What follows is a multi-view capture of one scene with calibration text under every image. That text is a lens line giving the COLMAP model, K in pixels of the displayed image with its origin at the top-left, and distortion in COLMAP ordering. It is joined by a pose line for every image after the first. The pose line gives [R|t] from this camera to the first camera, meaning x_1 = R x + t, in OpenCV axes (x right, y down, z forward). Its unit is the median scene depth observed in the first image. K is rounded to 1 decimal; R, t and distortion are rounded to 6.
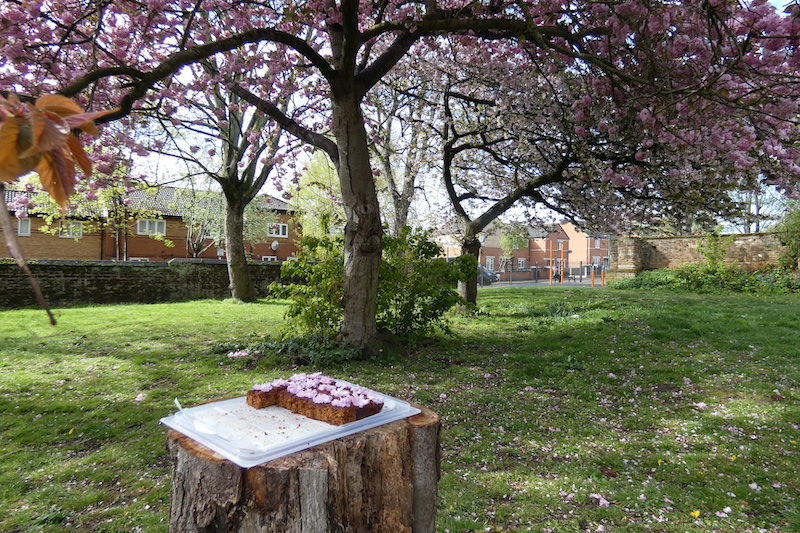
lens RADIAL K [[476.7, 0, 400.4], [0, 476.7, 264.4], [0, 0, 1]] dist [-0.016740, 0.017682]
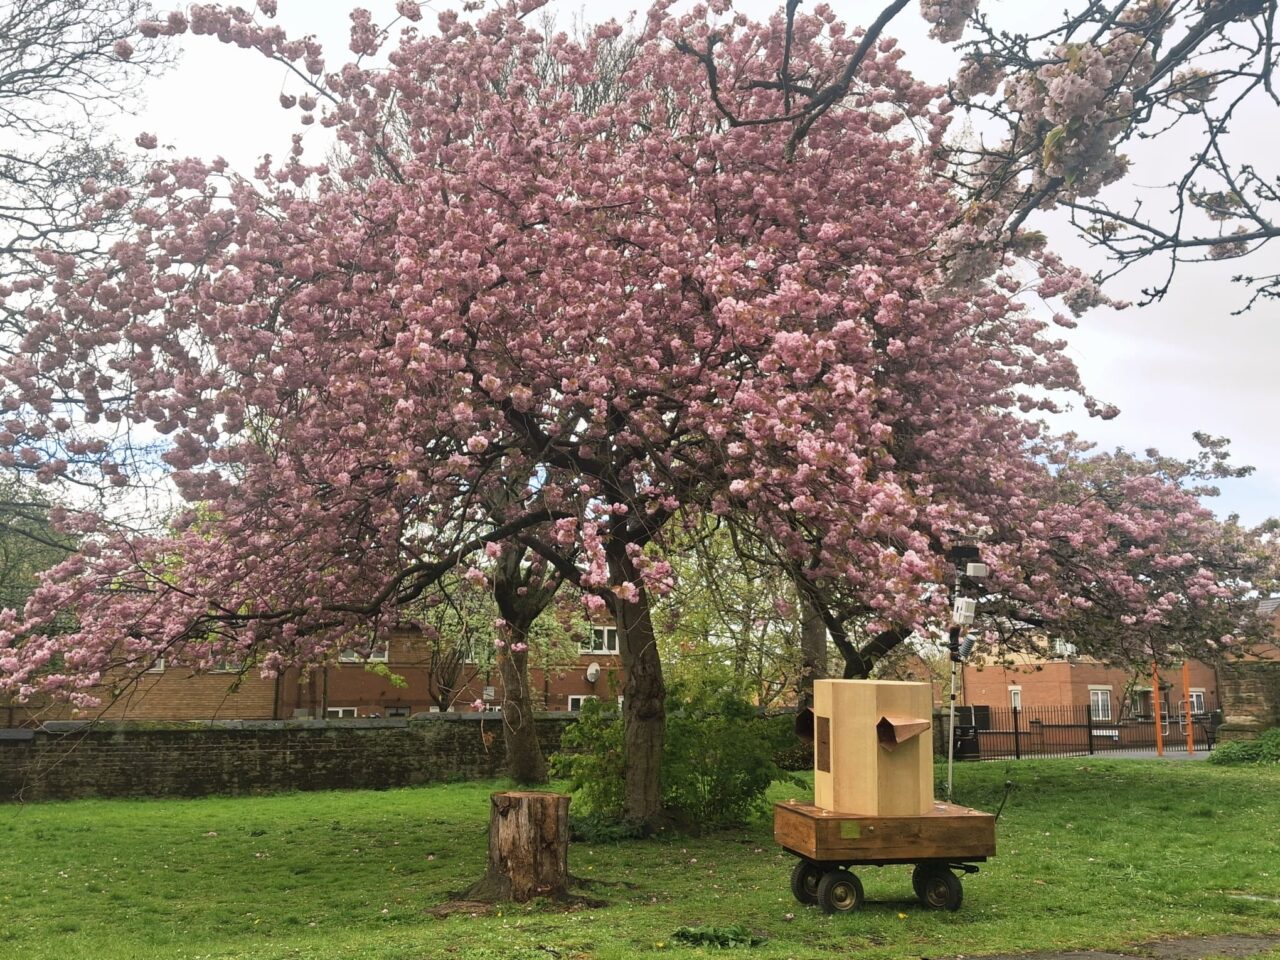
lens RADIAL K [[1229.2, 0, 649.8], [0, 1229.2, 477.8], [0, 0, 1]] dist [0.048975, 0.000000]
pose [[0.973905, -0.058914, -0.219177, 0.417538], [0.019046, 0.983530, -0.179737, -0.047040], [0.226157, 0.170872, 0.958987, -1.175663]]
